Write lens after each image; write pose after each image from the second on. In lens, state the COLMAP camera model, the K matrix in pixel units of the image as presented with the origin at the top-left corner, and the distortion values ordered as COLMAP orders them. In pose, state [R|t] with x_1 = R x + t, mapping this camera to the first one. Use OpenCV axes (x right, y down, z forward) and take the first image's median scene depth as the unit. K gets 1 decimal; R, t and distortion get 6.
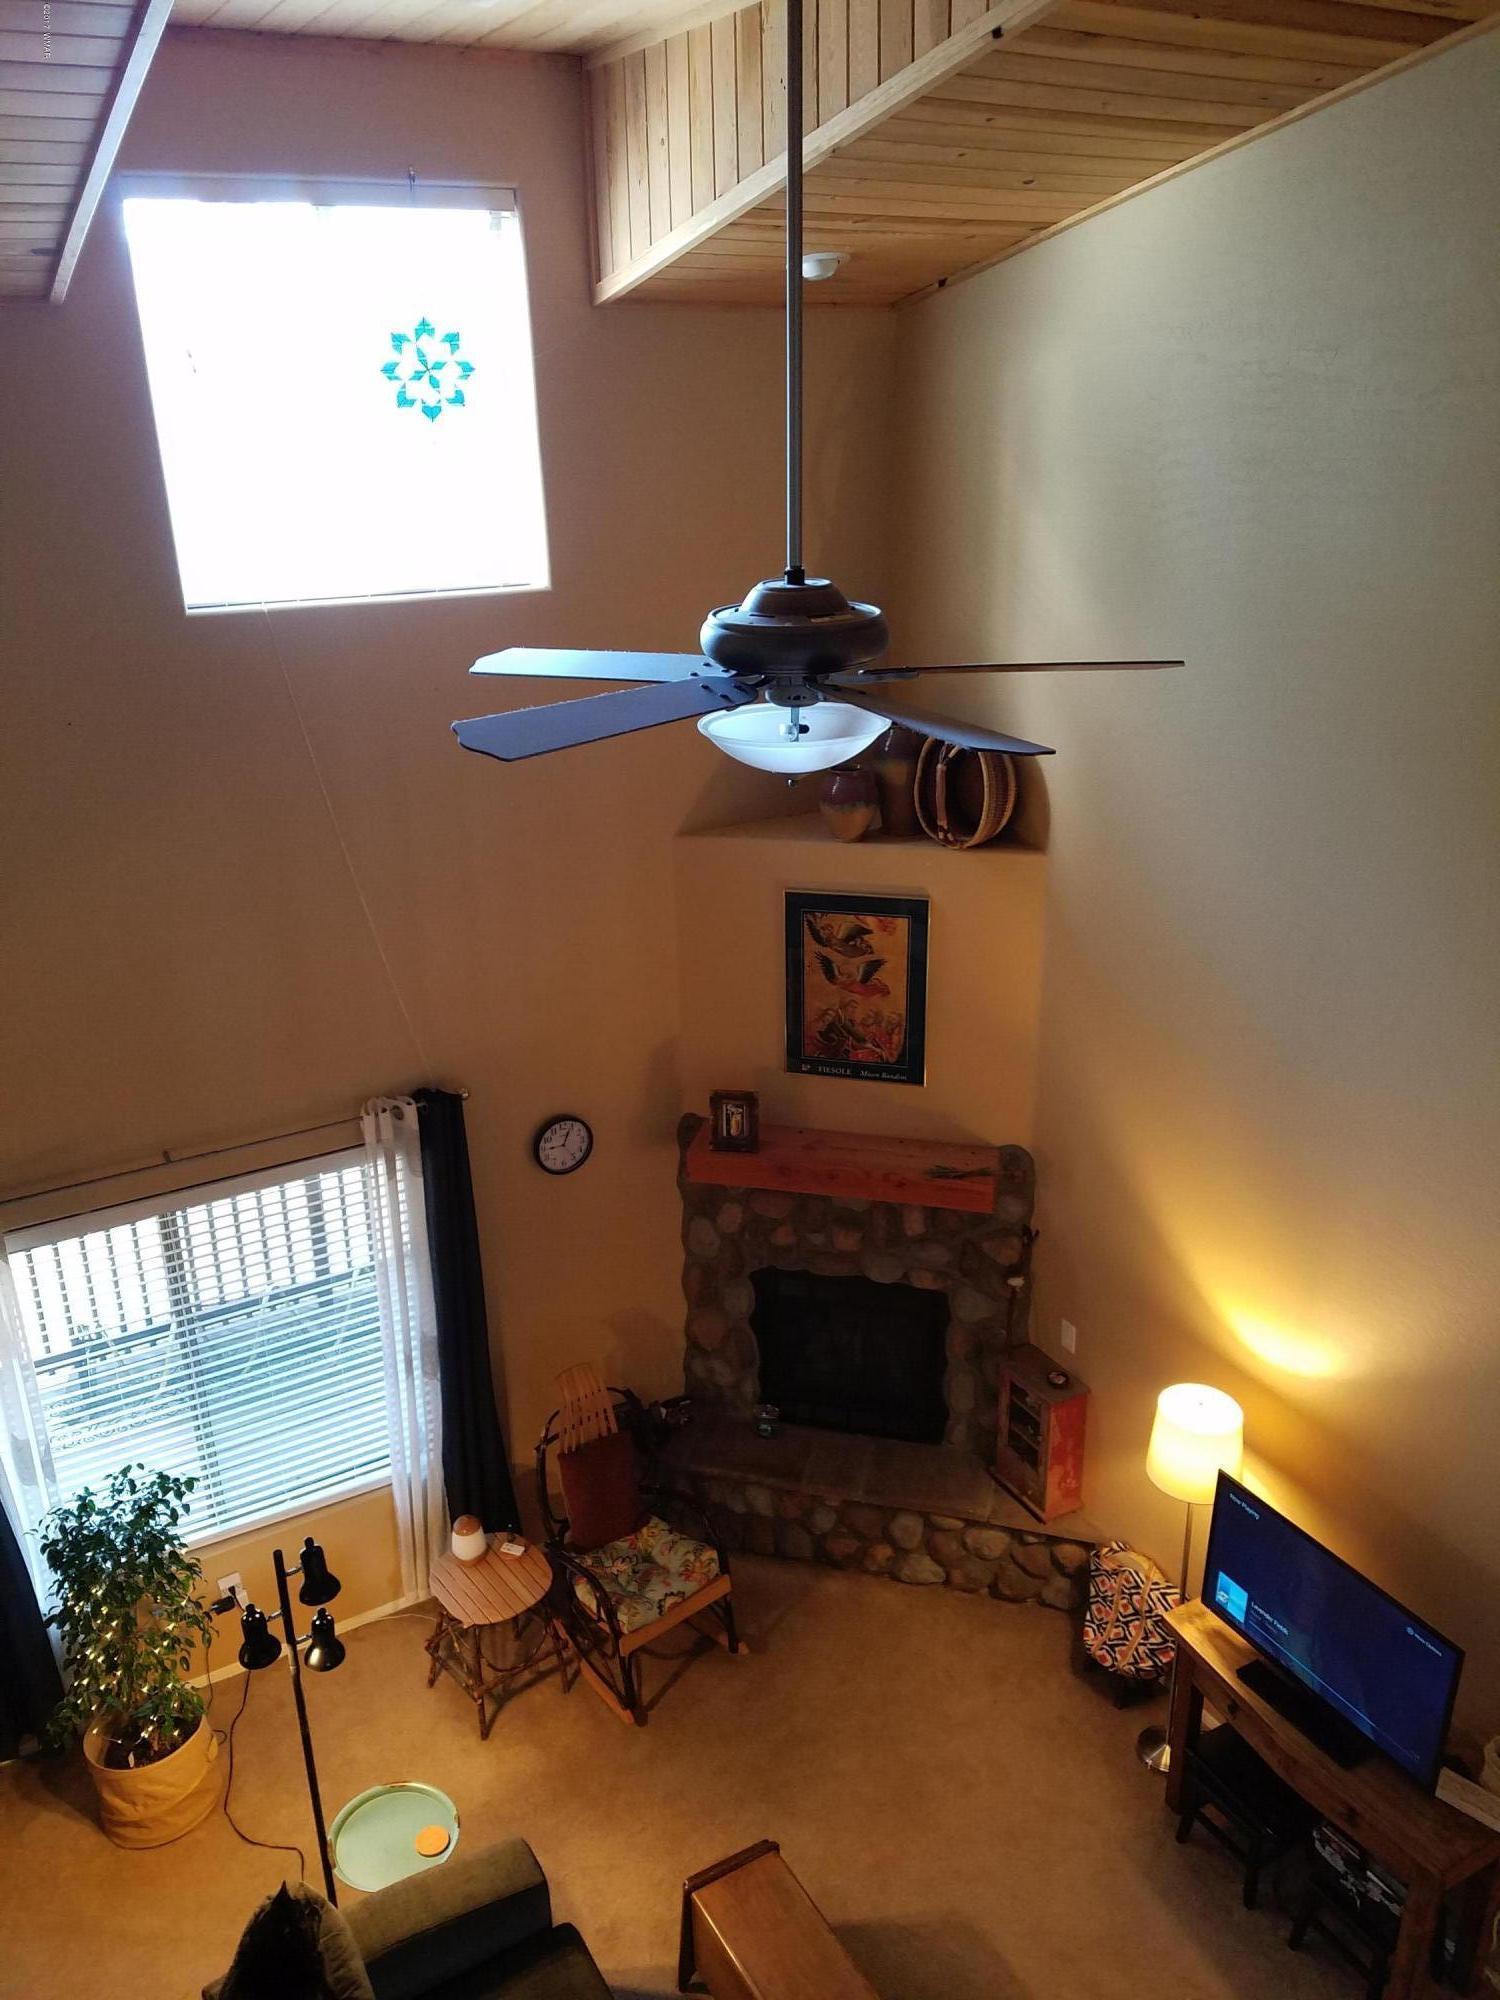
lens RADIAL K [[1480.9, 0, 729.6], [0, 1480.9, 996.4], [0, 0, 1]] dist [0.184773, -0.284278]
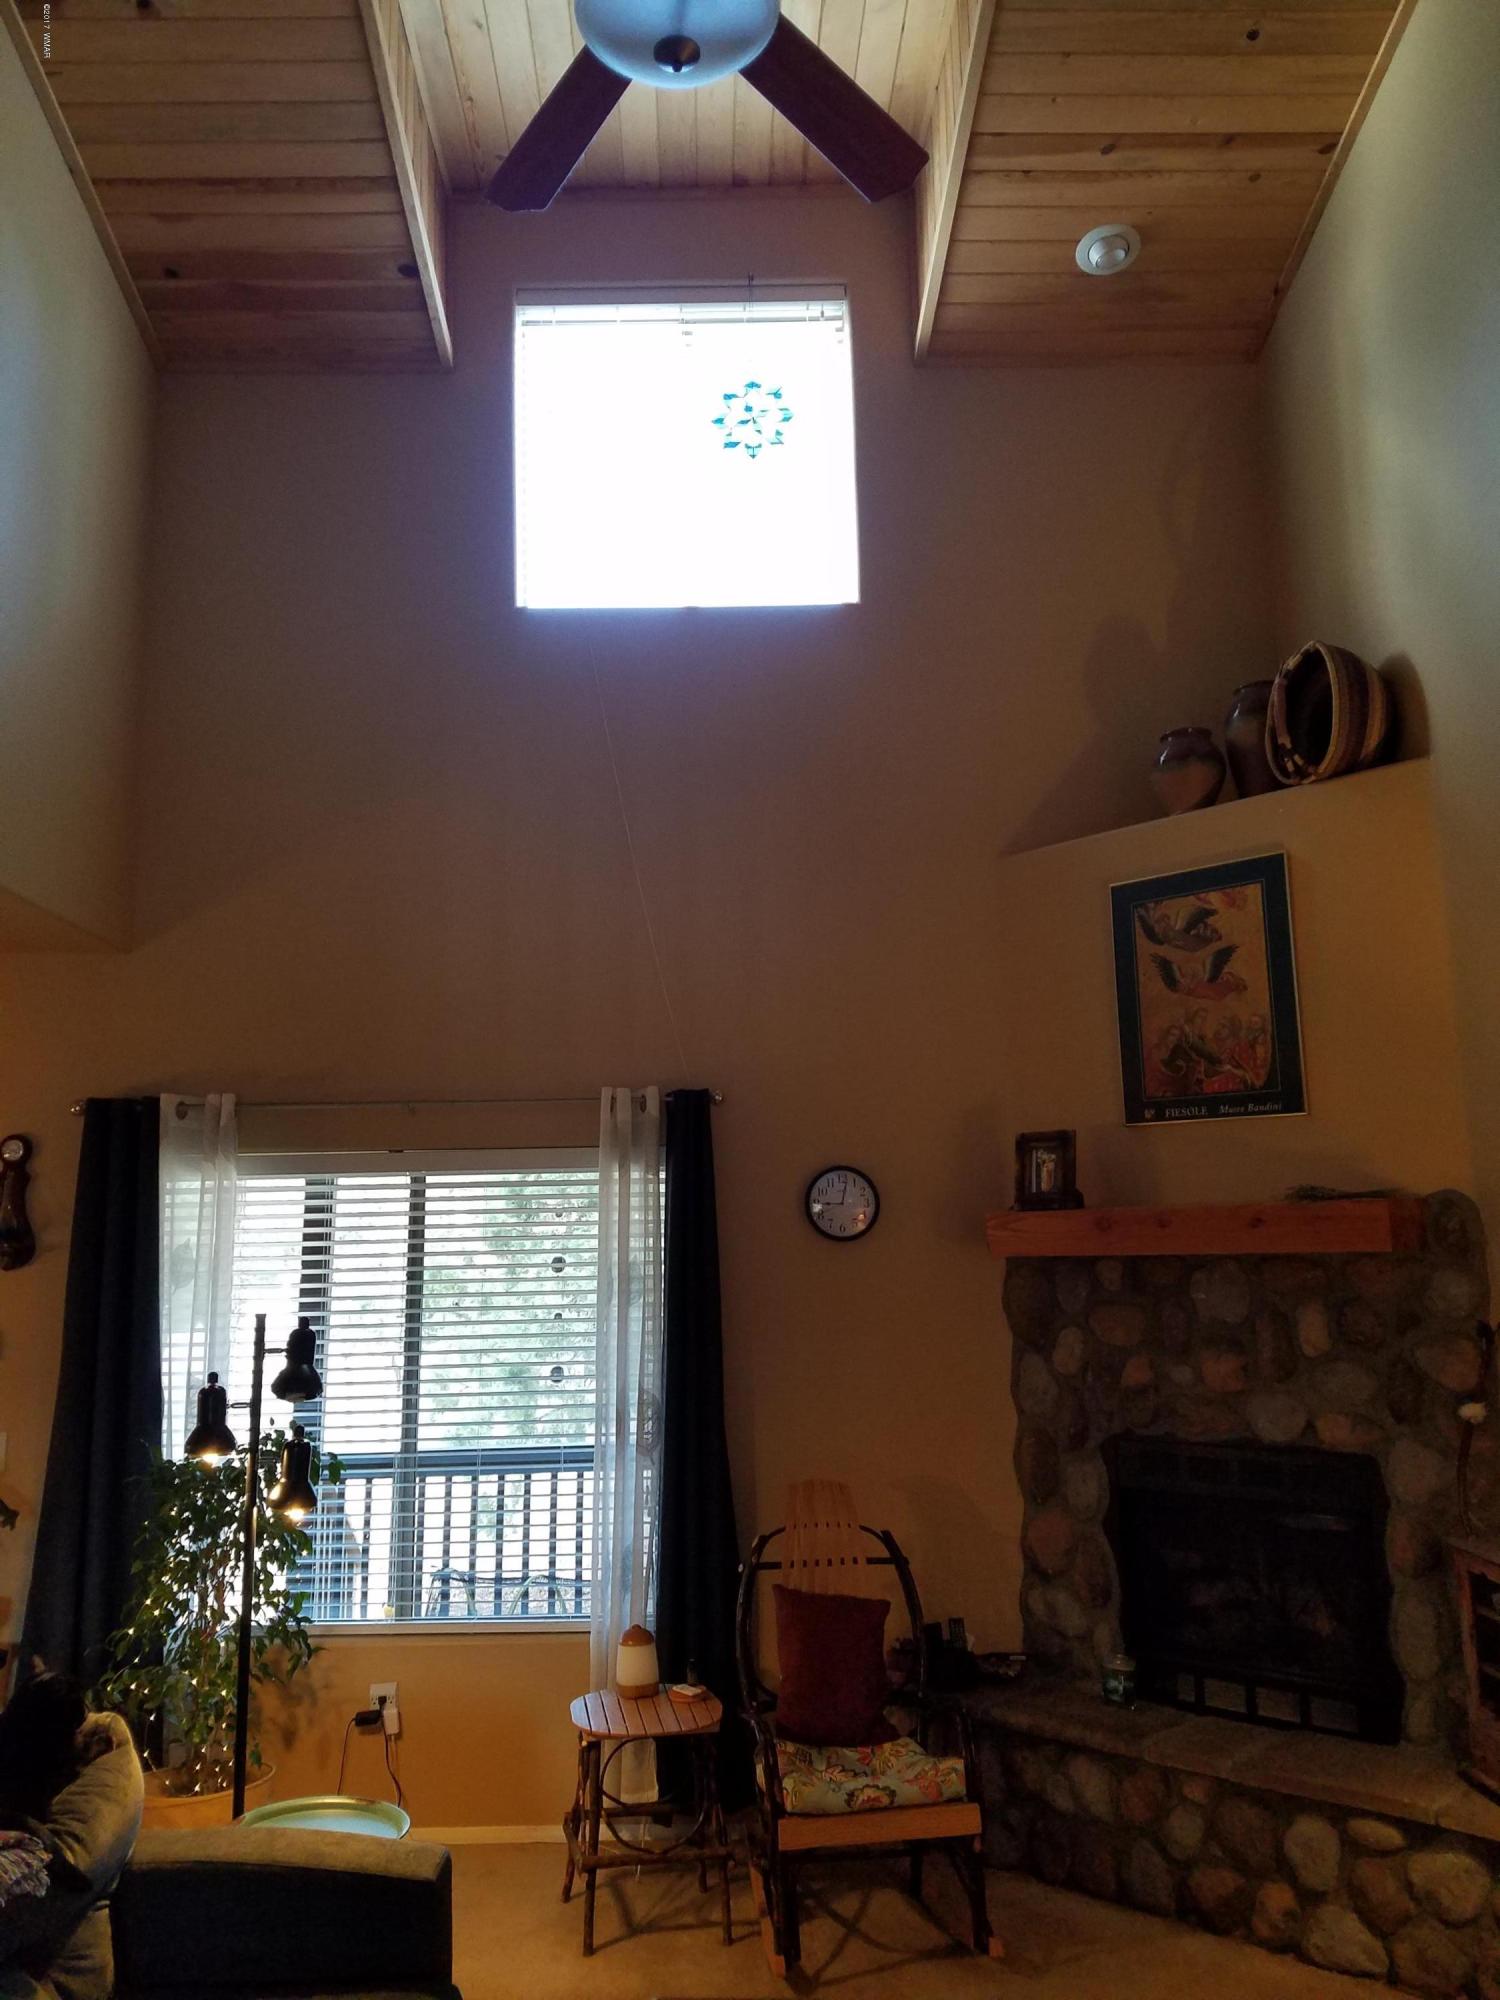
lens RADIAL K [[1480.9, 0, 729.6], [0, 1480.9, 996.4], [0, 0, 1]] dist [0.184773, -0.284278]
pose [[0.879120, -0.069960, -0.471438, 0.233496], [-0.171240, 0.876749, -0.449431, 0.385185], [0.444775, 0.475833, 0.758787, 0.289640]]
